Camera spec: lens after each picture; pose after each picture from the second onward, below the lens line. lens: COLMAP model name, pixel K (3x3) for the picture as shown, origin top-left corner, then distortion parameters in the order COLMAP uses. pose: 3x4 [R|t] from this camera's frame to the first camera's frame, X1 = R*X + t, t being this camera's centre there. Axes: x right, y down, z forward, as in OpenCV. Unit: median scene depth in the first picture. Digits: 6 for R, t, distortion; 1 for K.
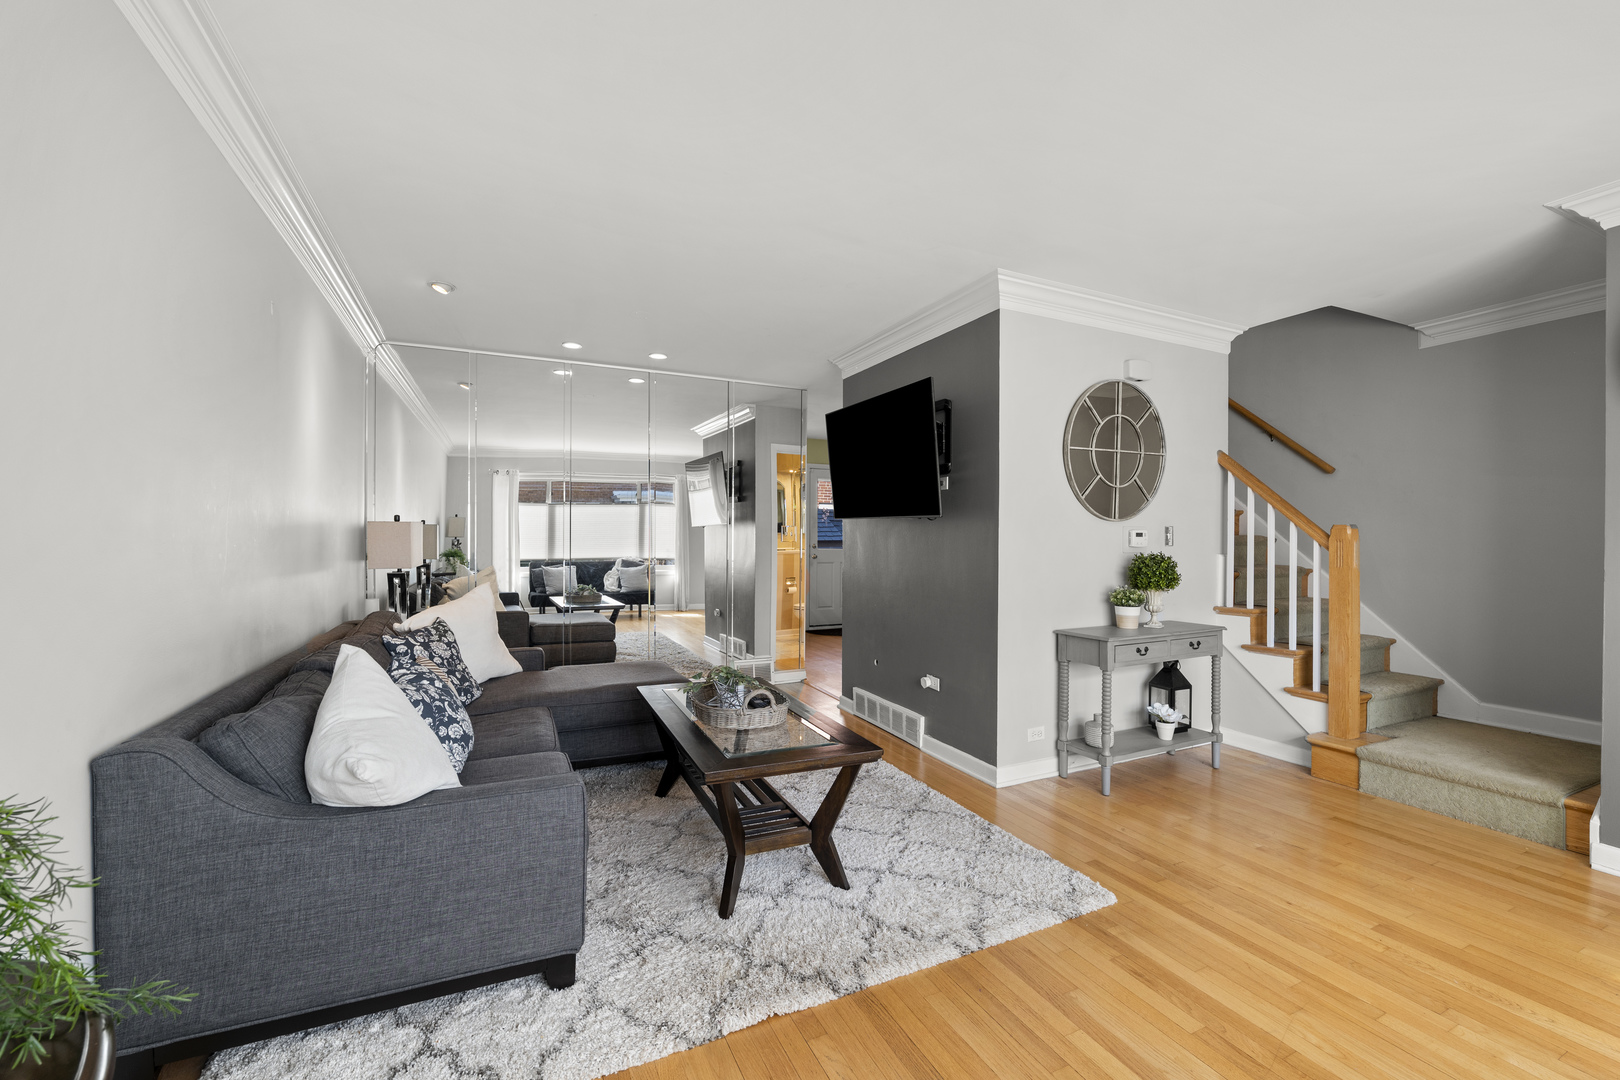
lens RADIAL K [[655.3, 0, 806.7], [0, 655.3, 541.6], [0, 0, 1]] dist [-0.013420, 0.000426]
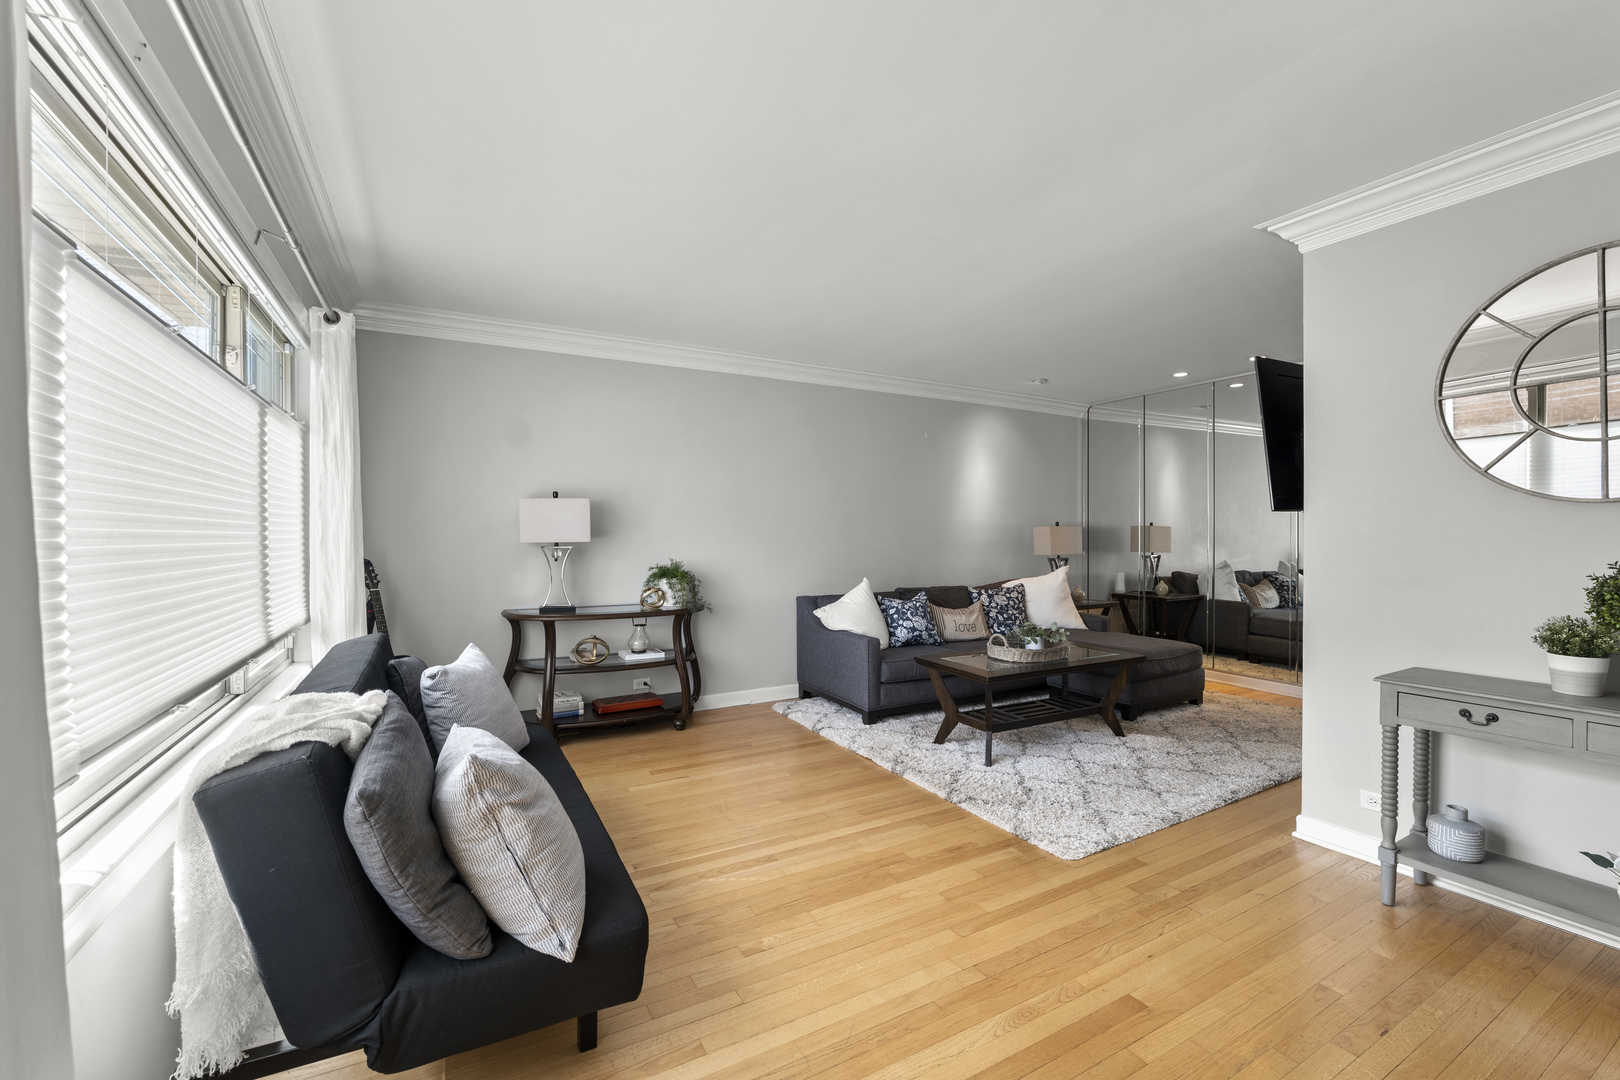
lens RADIAL K [[655.3, 0, 802.0], [0, 655.3, 536.7], [0, 0, 1]] dist [-0.013420, 0.000426]
pose [[0.059234, -0.004468, -0.998234, 1.075598], [-0.002169, 0.999987, -0.004605, 0.002832], [0.998242, 0.002438, 0.059224, 0.330621]]
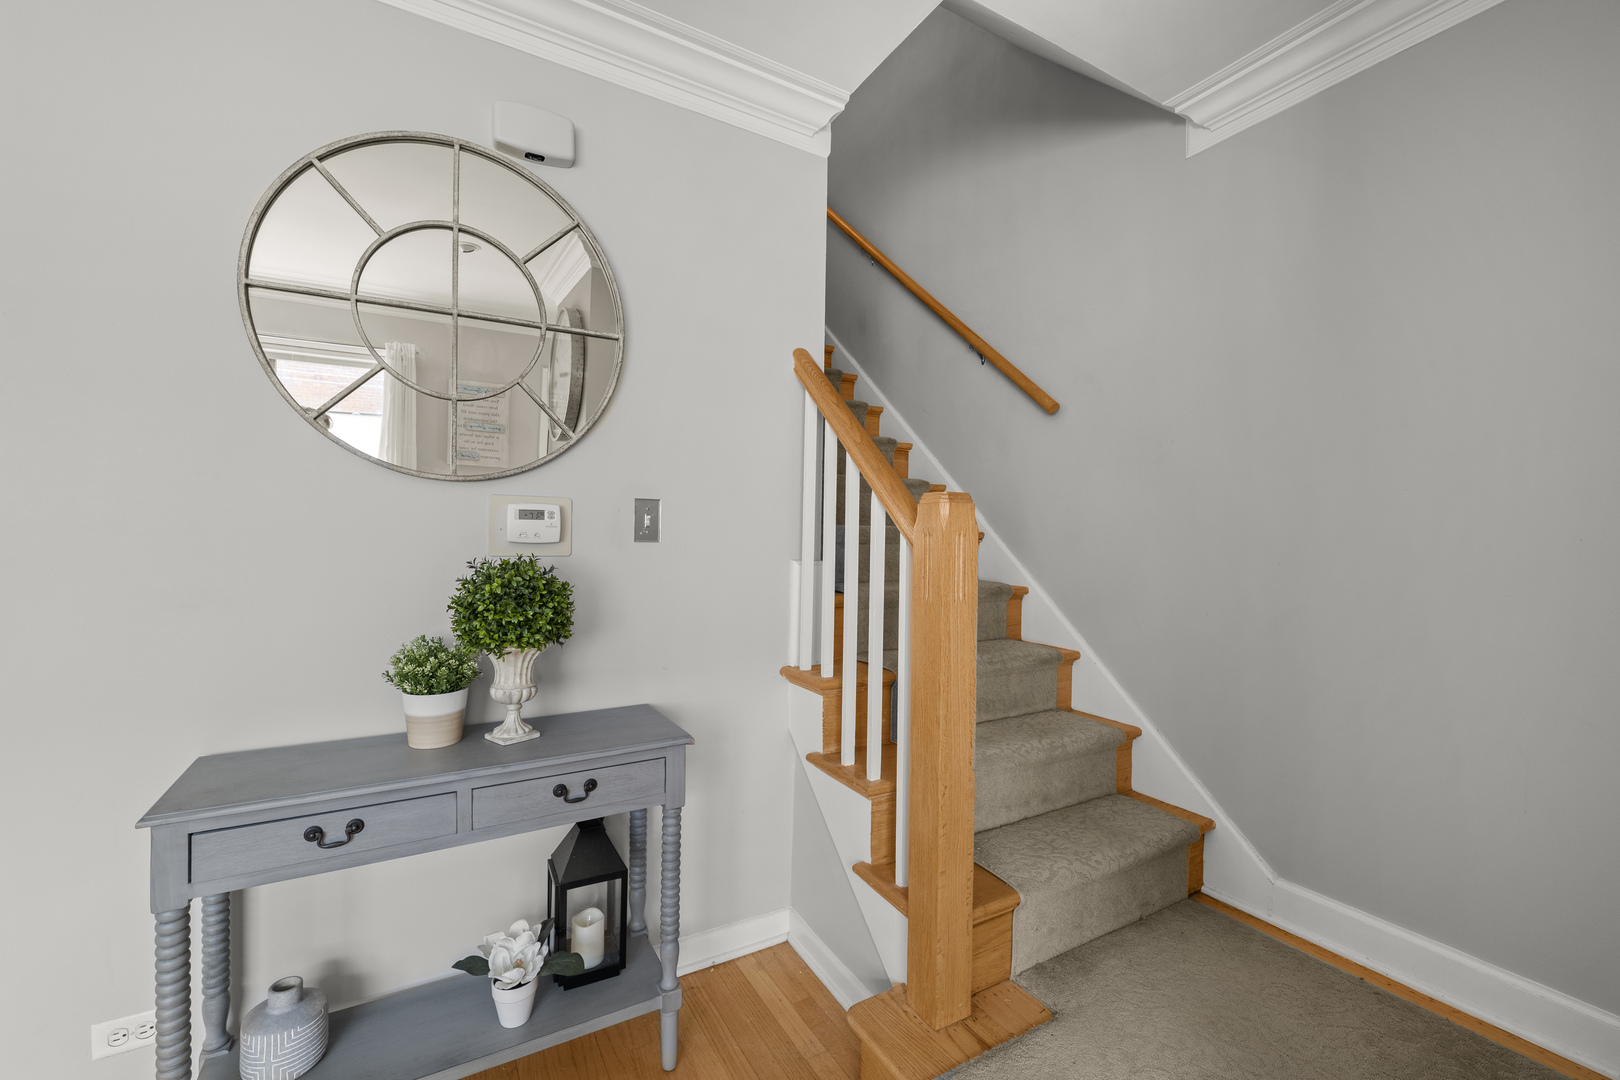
lens RADIAL K [[655.3, 0, 809.0], [0, 655.3, 546.8], [0, 0, 1]] dist [-0.013420, 0.000426]
pose [[0.995872, 0.011370, 0.090050, 0.734467], [-0.012279, 0.999879, 0.009554, 0.005415], [-0.089930, -0.010620, 0.995891, 0.624238]]
